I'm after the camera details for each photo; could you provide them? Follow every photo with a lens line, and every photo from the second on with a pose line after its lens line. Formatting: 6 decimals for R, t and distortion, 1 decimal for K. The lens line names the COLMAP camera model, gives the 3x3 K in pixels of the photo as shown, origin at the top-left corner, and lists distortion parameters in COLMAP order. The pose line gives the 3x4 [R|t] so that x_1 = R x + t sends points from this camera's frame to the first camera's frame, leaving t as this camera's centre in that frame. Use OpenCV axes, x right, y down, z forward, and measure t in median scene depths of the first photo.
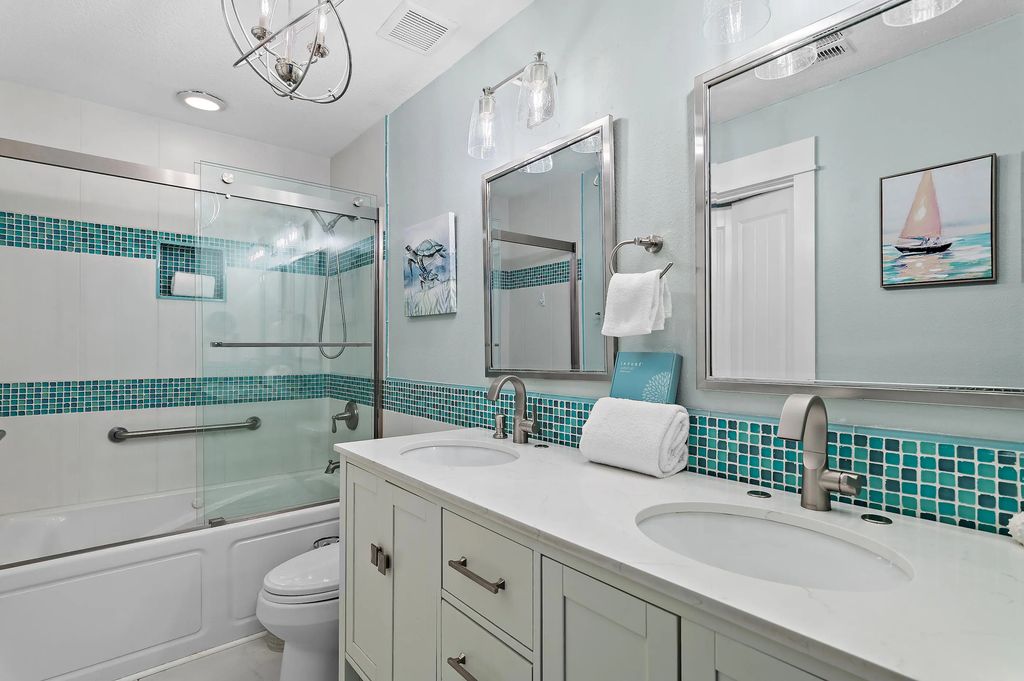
lens RADIAL K [[504.3, 0, 509.5], [0, 504.3, 347.4], [0, 0, 1]] dist [-0.001068, -0.000008]
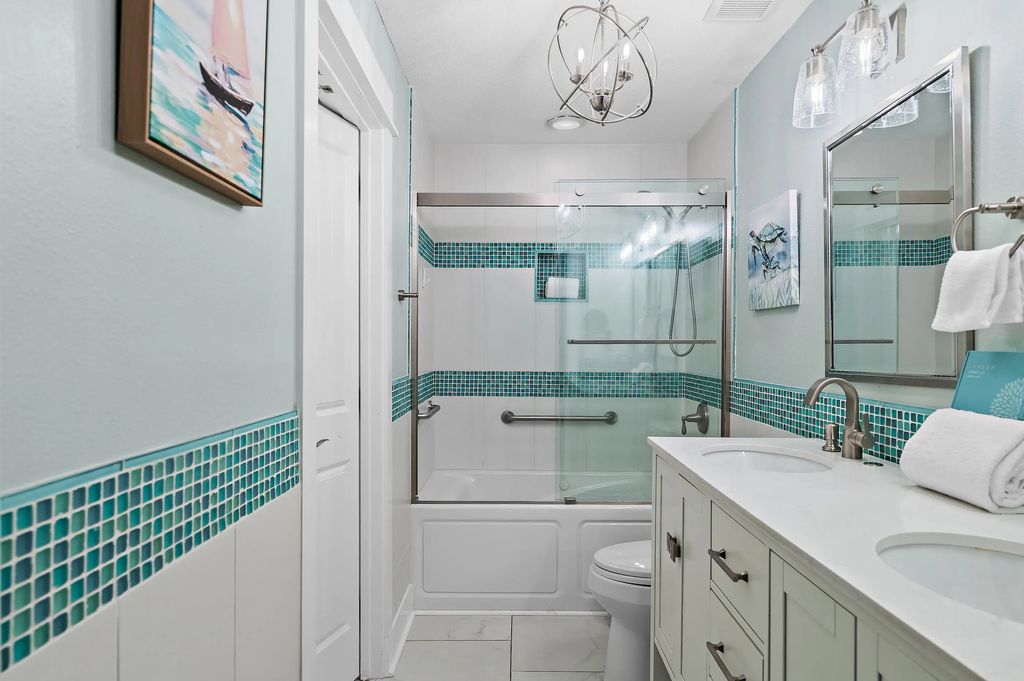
lens RADIAL K [[622.5, 0, 511.4], [0, 622.5, 341.6], [0, 0, 1]] dist [-0.006031, -0.001036]
pose [[0.758015, -0.001028, -0.652236, 0.213745], [-0.002100, 0.999990, -0.004018, -0.000230], [0.652233, 0.004415, 0.758005, -0.127376]]
